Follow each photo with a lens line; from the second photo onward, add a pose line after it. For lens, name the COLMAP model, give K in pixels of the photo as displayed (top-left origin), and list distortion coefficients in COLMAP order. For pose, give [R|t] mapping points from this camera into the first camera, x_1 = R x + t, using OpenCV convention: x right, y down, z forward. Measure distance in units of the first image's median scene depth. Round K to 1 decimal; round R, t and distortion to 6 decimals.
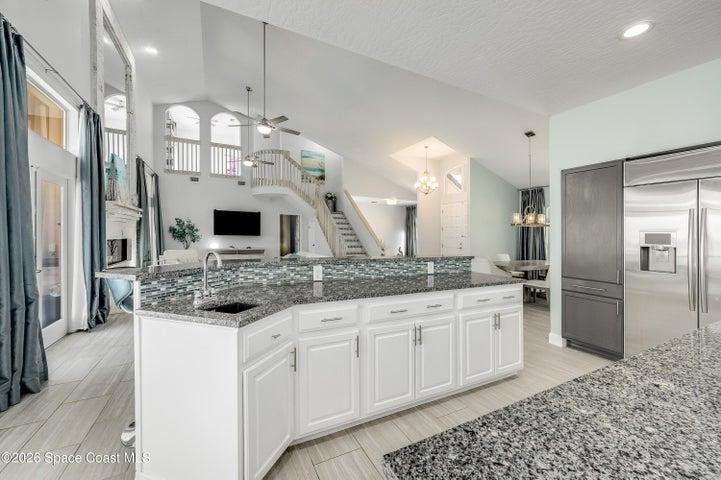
lens RADIAL K [[288.5, 0, 363.2], [0, 288.5, 232.9], [0, 0, 1]] dist [-0.000150, -0.000149]
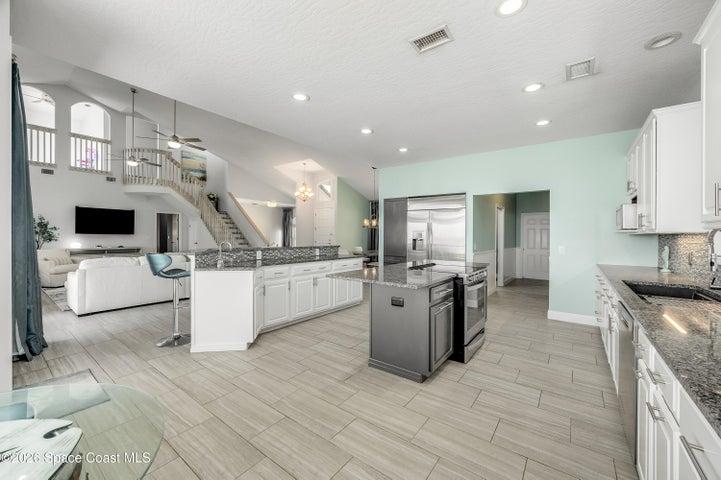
lens RADIAL K [[288.5, 0, 363.2], [0, 288.5, 232.9], [0, 0, 1]] dist [-0.000150, -0.000149]
pose [[0.900429, -0.000418, 0.435002, -0.099525], [-0.002475, 0.999978, 0.006083, -0.003284], [-0.434995, -0.006554, 0.900409, -0.253455]]
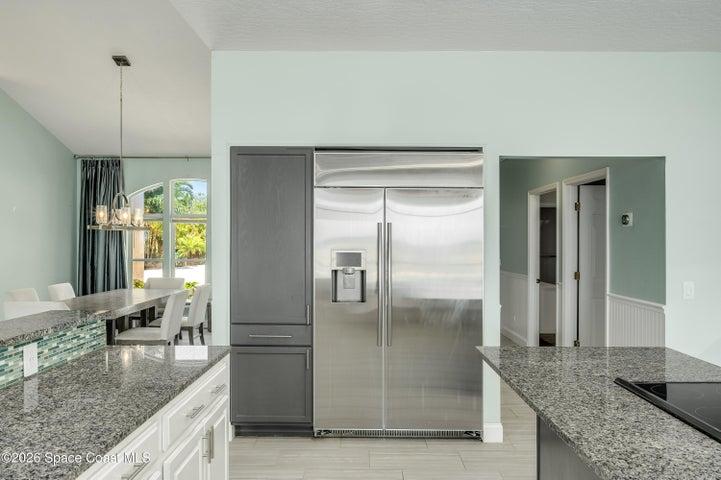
lens RADIAL K [[518.8, 0, 361.3], [0, 518.8, 235.6], [0, 0, 1]] dist [0.004264, 0.001112]
pose [[0.467284, -0.004055, 0.884098, -0.056505], [-0.005527, 0.999957, 0.007507, -0.016812], [-0.884090, -0.008394, 0.467241, 0.101736]]
